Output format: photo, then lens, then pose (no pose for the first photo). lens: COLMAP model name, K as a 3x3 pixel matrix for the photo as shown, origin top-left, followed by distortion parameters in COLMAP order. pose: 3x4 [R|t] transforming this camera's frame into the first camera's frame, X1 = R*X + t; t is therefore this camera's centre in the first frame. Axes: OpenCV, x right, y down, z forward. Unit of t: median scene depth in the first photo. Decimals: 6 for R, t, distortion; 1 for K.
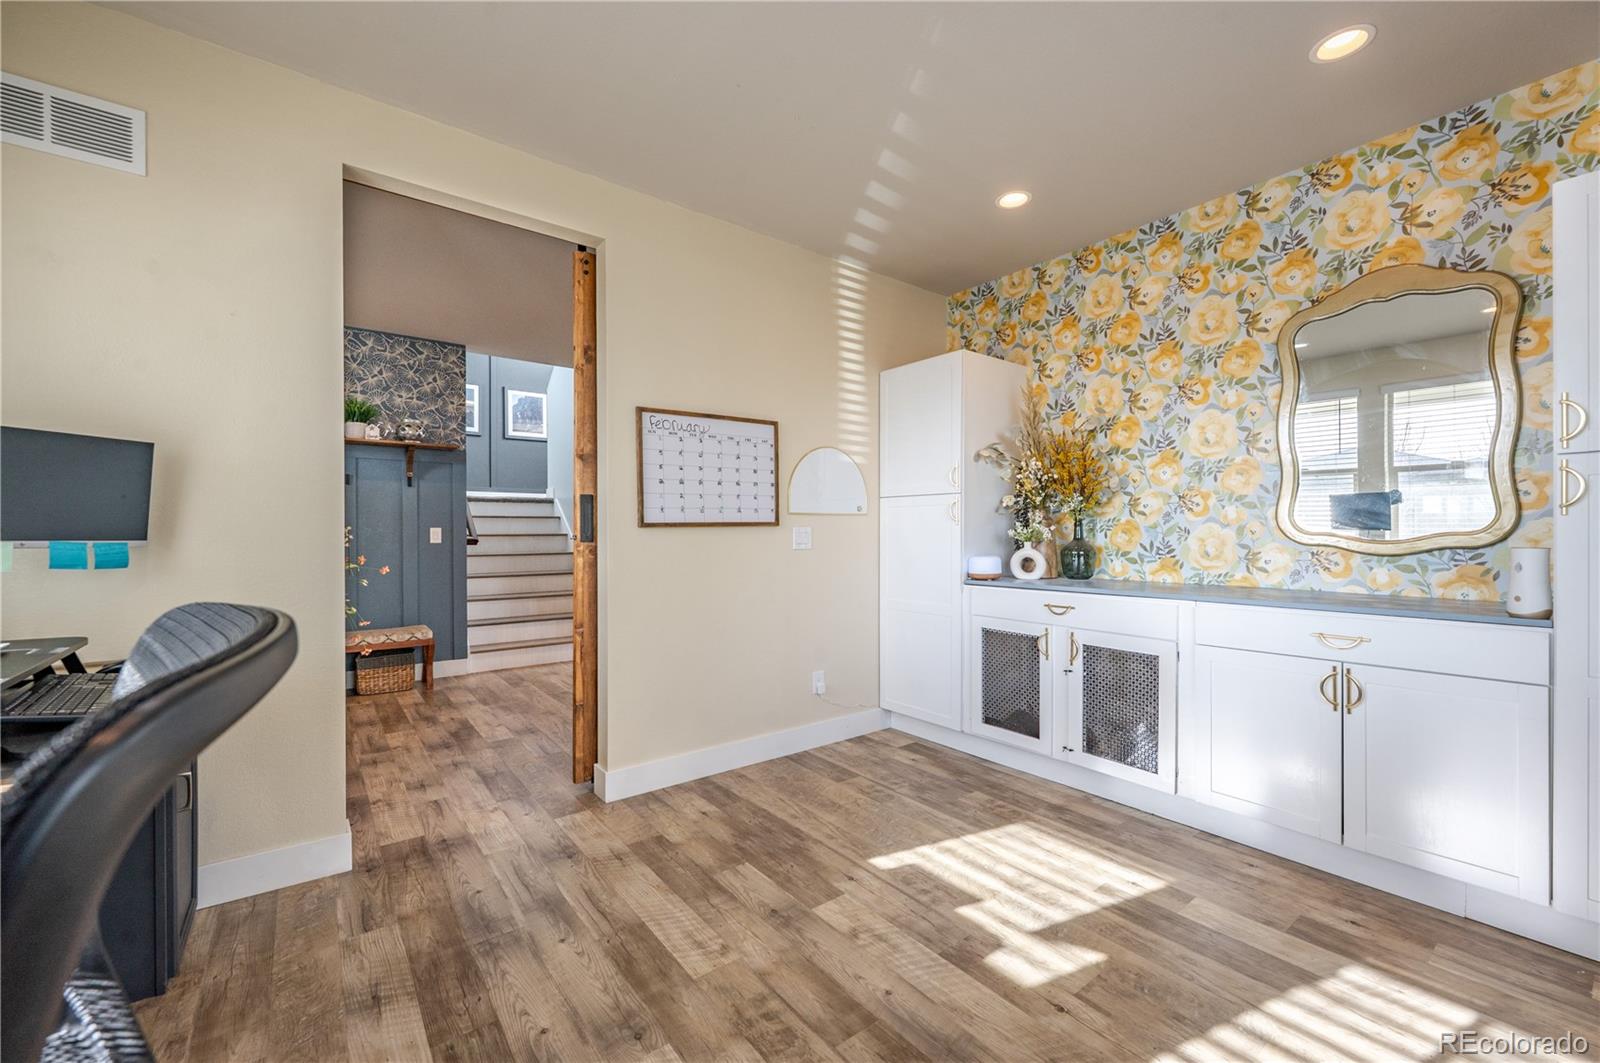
lens RADIAL K [[645.4, 0, 792.7], [0, 645.4, 536.2], [0, 0, 1]] dist [0.000007, -0.000140]
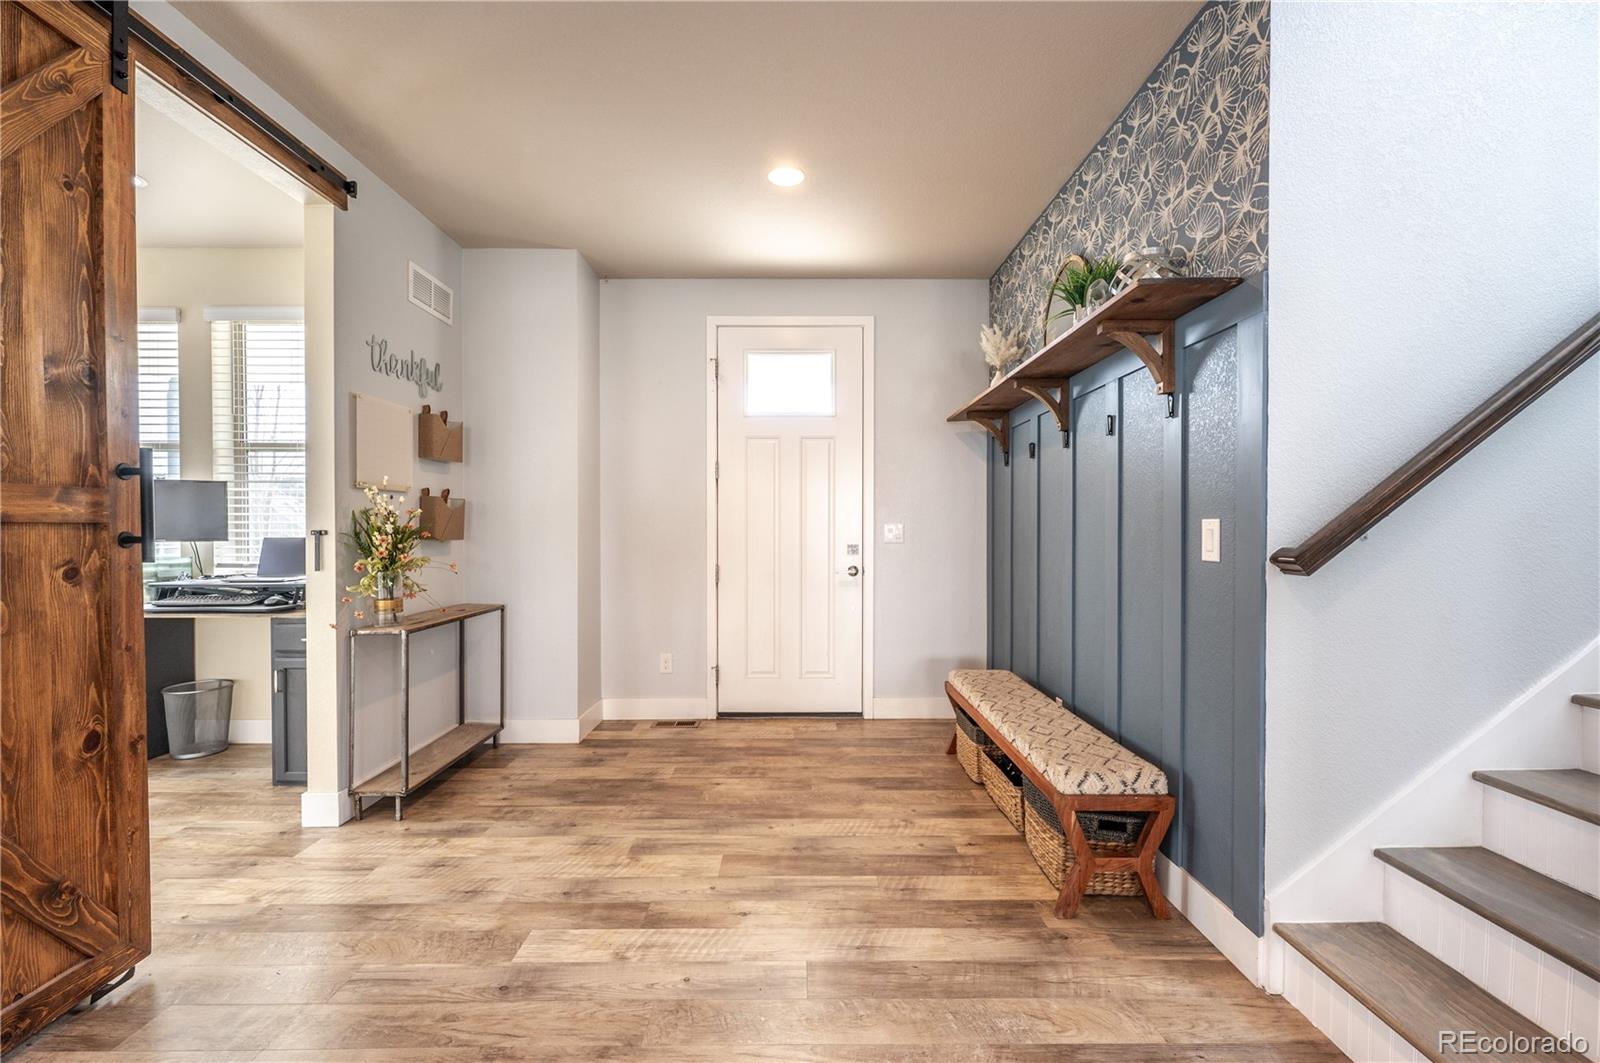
lens RADIAL K [[663.4, 0, 806.4], [0, 663.4, 535.1], [0, 0, 1]] dist [-0.001352, -0.000159]
pose [[-0.598626, 0.014211, -0.800902, -0.171308], [-0.004519, 0.999767, 0.021117, -0.015212], [0.801016, 0.016261, -0.598423, 1.435722]]
